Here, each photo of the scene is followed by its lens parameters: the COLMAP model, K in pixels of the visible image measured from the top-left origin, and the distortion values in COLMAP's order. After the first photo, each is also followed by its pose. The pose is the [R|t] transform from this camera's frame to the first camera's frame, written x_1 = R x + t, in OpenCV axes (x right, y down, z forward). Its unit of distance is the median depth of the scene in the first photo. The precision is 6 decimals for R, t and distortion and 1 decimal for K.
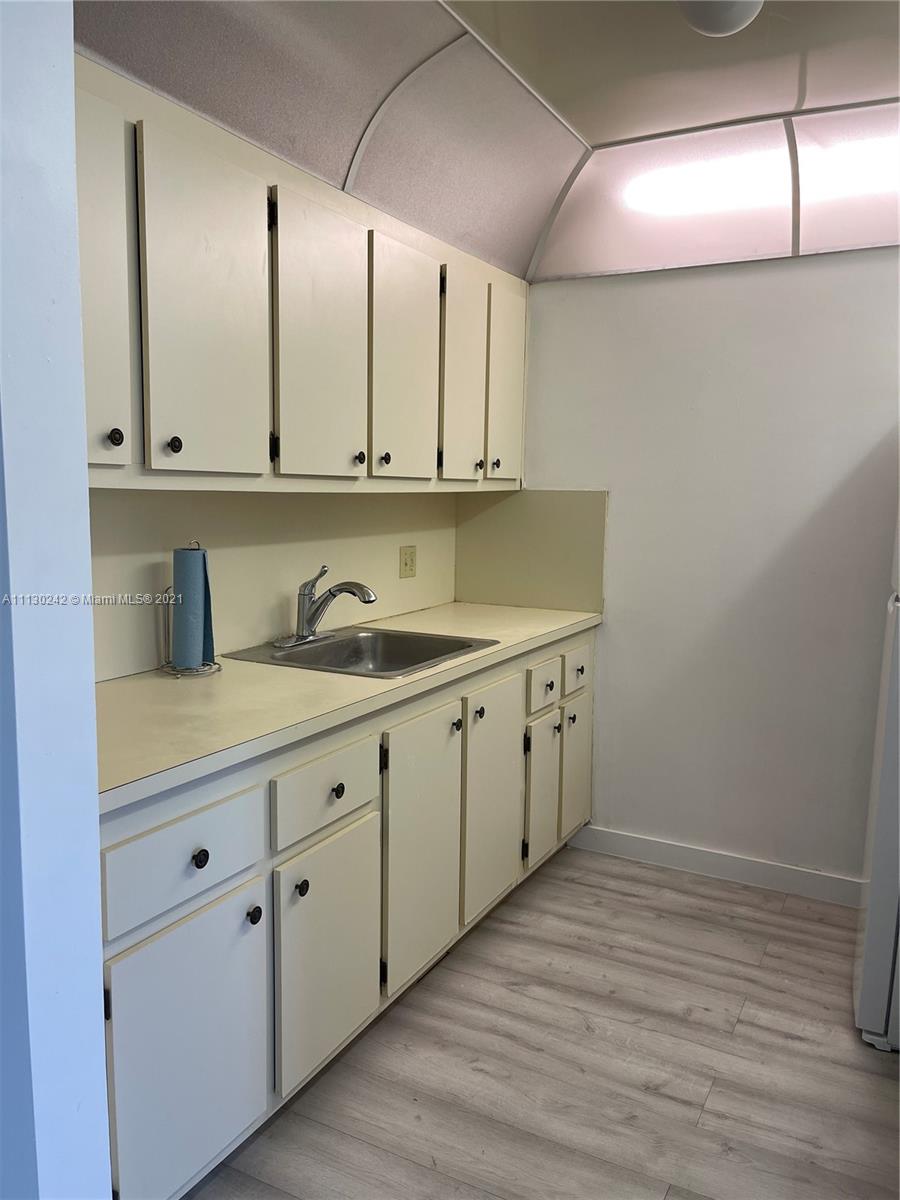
lens RADIAL K [[893.4, 0, 455.4], [0, 893.4, 598.5], [0, 0, 1]] dist [0.077775, -0.120971]
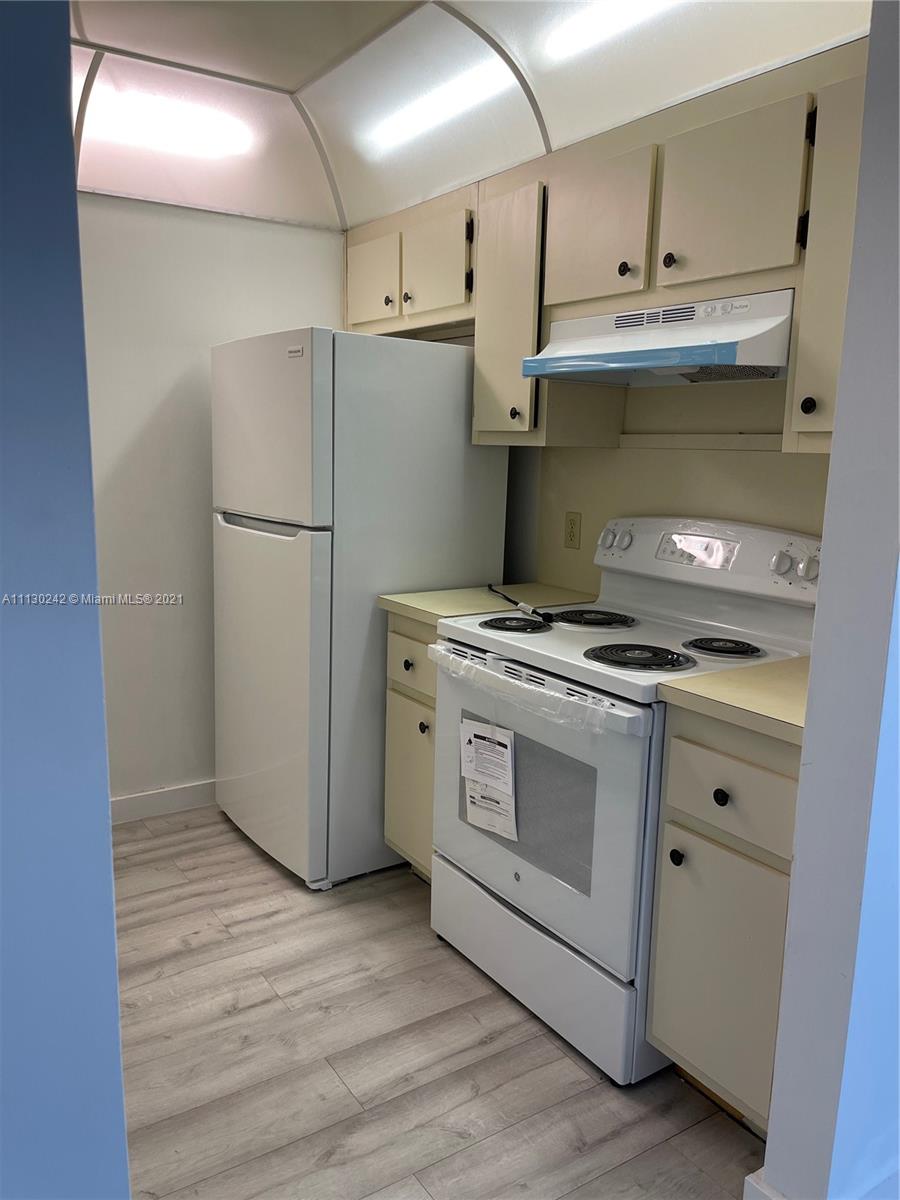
lens RADIAL K [[893.4, 0, 455.4], [0, 893.4, 598.5], [0, 0, 1]] dist [0.077775, -0.120971]
pose [[0.465835, -0.151001, 0.871892, -0.471927], [0.087500, 0.988364, 0.124423, -0.035904], [-0.880535, 0.018330, 0.473627, 0.249440]]
